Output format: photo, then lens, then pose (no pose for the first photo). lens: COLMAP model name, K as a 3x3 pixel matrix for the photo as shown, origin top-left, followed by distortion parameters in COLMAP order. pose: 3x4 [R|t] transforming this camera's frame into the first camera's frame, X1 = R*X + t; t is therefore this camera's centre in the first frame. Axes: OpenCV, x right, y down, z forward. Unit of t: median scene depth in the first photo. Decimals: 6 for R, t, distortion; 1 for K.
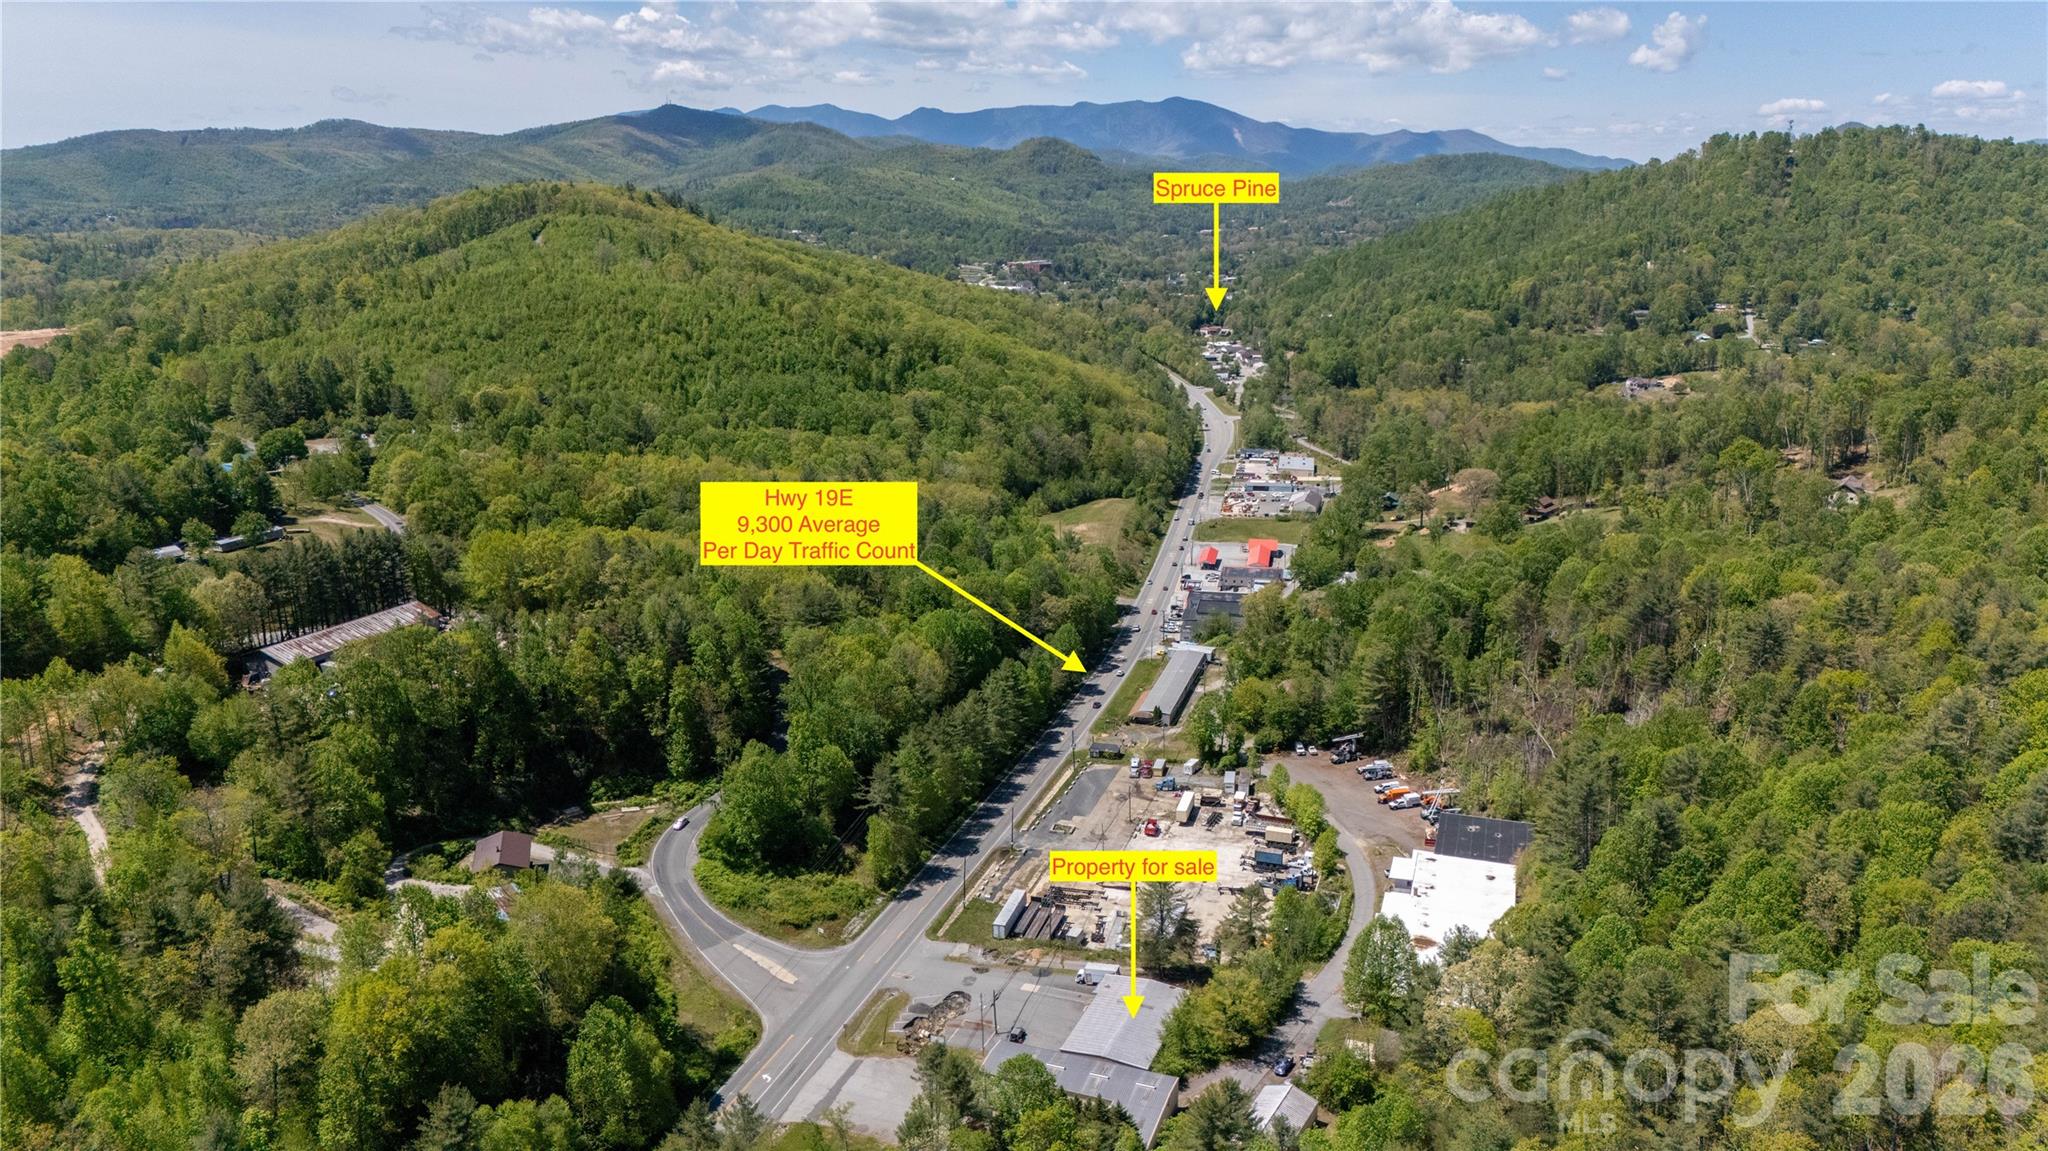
lens RADIAL K [[1515.8, 0, 1025.5], [0, 1515.8, 575.6], [0, 0, 1]] dist [0.052010, -0.023403]
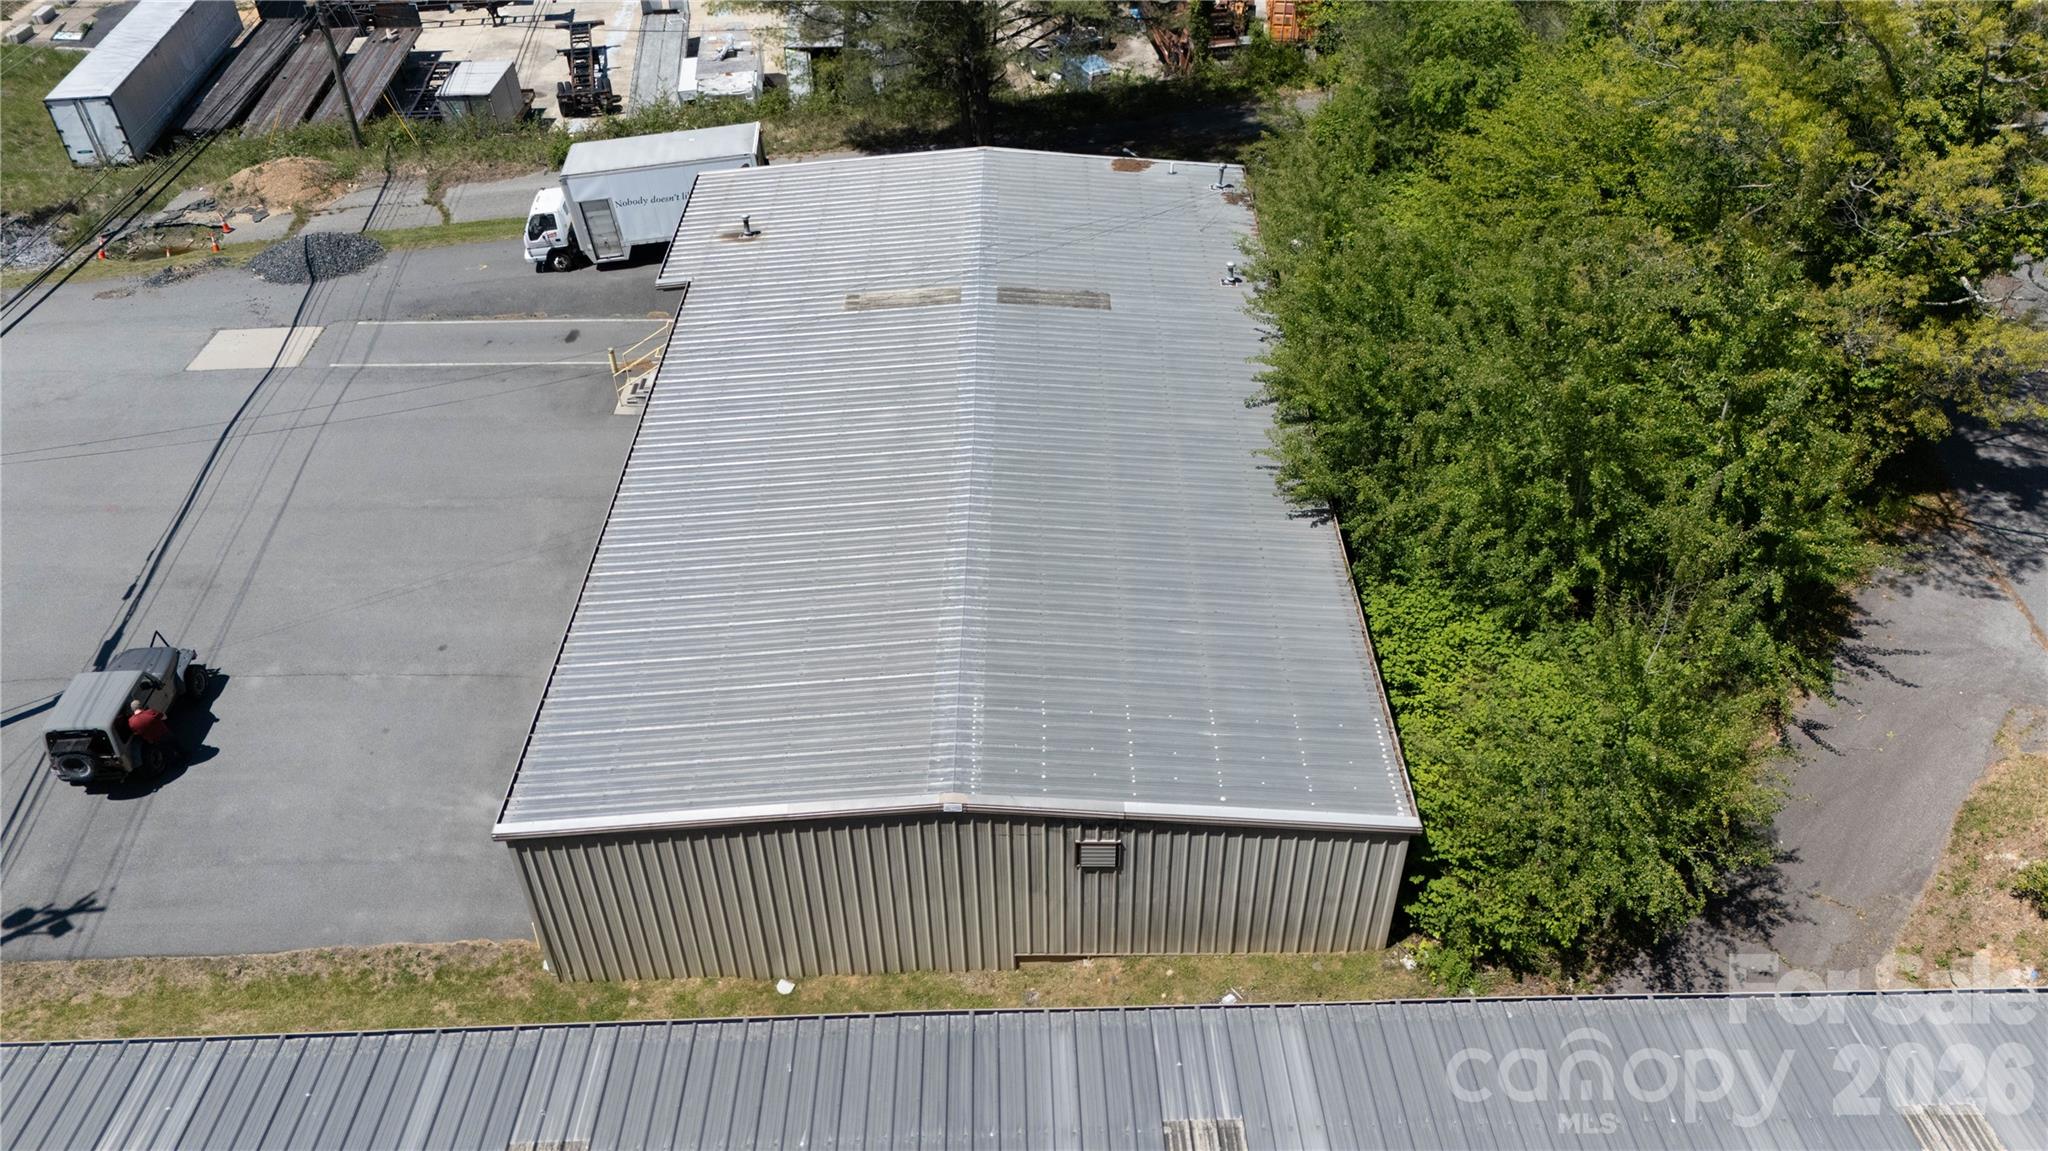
lens RADIAL K [[1515.8, 0, 1026.7], [0, 1515.8, 576.4], [0, 0, 1]] dist [0.052010, -0.023403]
pose [[0.925363, -0.234324, 0.297985, 0.024584], [0.094694, 0.904036, 0.416835, 0.224639], [-0.367064, -0.357506, 0.858751, 0.792172]]
